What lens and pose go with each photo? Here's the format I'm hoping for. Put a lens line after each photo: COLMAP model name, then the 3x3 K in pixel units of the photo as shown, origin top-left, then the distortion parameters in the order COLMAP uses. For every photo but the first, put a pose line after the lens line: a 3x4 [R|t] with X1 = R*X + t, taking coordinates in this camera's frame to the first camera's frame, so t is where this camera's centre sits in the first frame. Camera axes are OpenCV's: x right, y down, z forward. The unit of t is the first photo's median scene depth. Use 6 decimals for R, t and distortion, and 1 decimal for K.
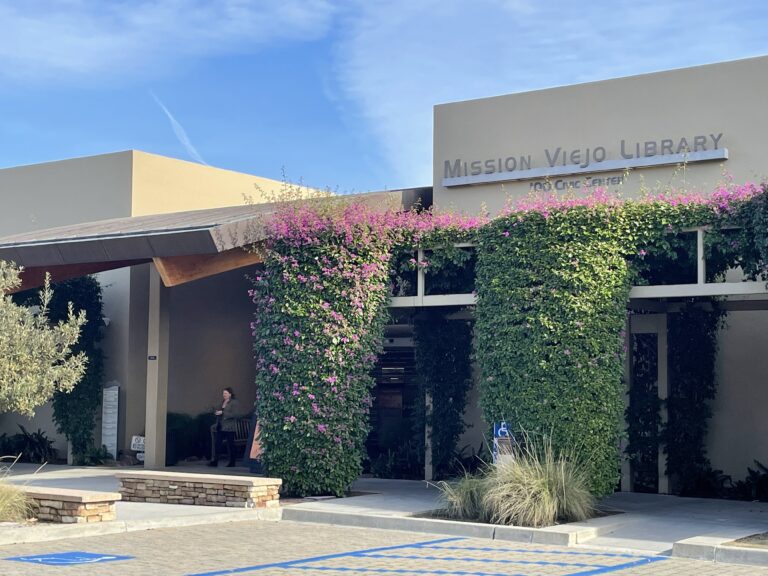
lens RADIAL K [[1311.5, 0, 383.8], [0, 1311.5, 287.2], [0, 0, 1]] dist [0.134620, 0.000000]
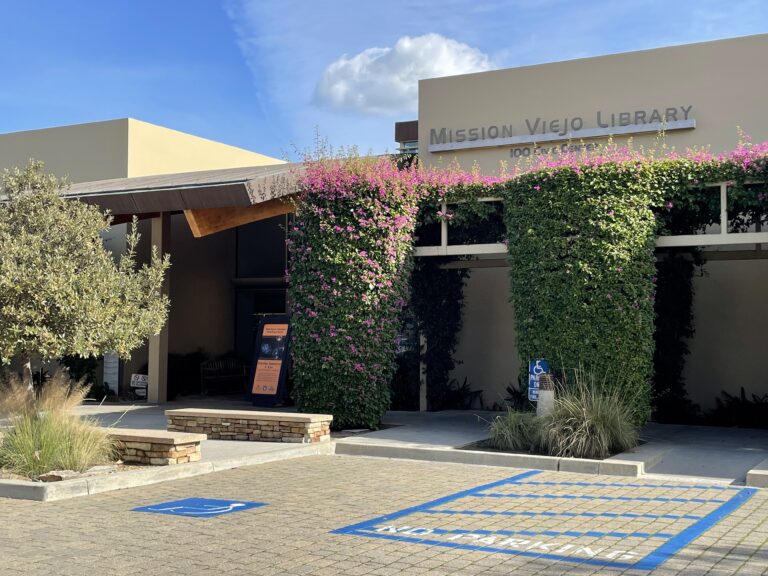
lens RADIAL K [[1007.3, 0, 375.5], [0, 1007.3, 268.6], [0, 0, 1]] dist [0.127446, 0.000000]
pose [[0.990894, 0.002769, 0.134619, -0.145558], [-0.004887, 0.999869, 0.015407, 0.013243], [-0.134559, -0.015924, 0.990778, 0.175701]]
